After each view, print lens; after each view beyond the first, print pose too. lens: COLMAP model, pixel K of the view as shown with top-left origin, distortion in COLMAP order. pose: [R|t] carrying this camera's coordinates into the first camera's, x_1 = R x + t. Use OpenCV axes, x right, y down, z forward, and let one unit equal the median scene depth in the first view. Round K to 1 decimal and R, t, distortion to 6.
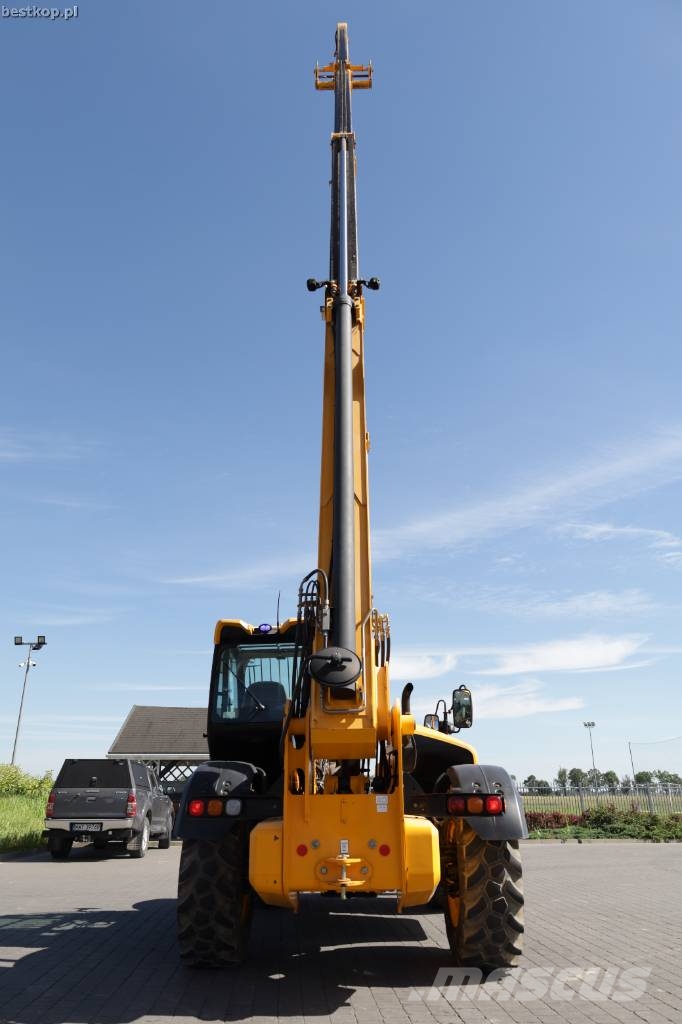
lens RADIAL K [[695.4, 0, 346.5], [0, 695.4, 506.4], [0, 0, 1]] dist [-0.014581, 0.021927]
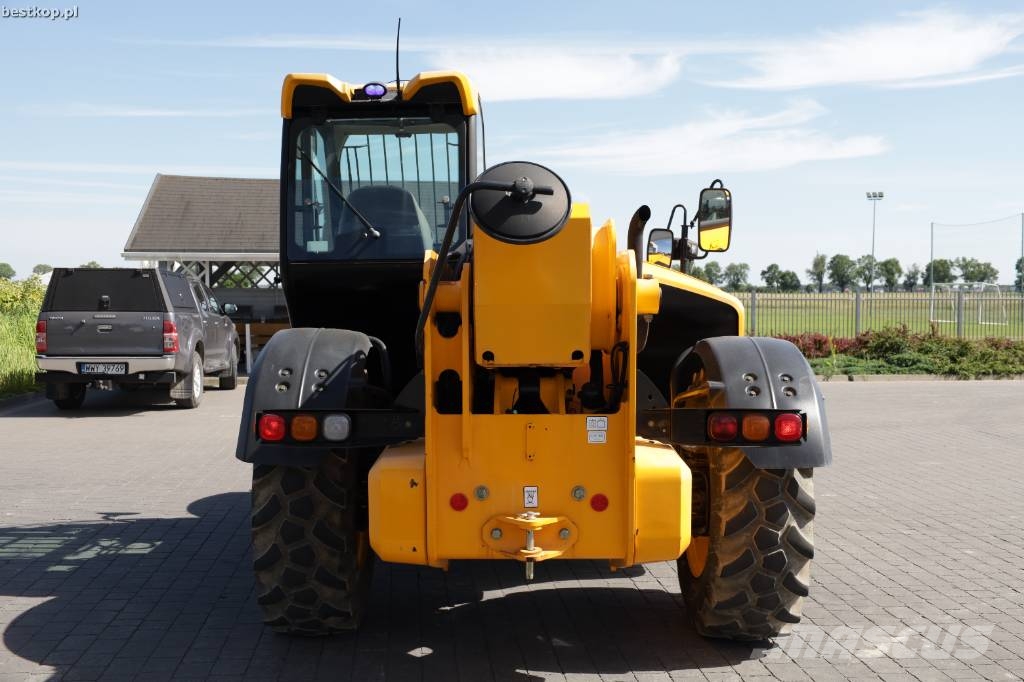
lens RADIAL K [[1101.0, 0, 517.3], [0, 1101.0, 317.5], [0, 0, 1]] dist [0.003657, 0.000000]
pose [[0.999727, 0.005338, 0.022739, -0.025172], [-0.014334, 0.908887, 0.416796, -0.023644], [-0.018443, -0.417008, 0.908716, 0.150187]]
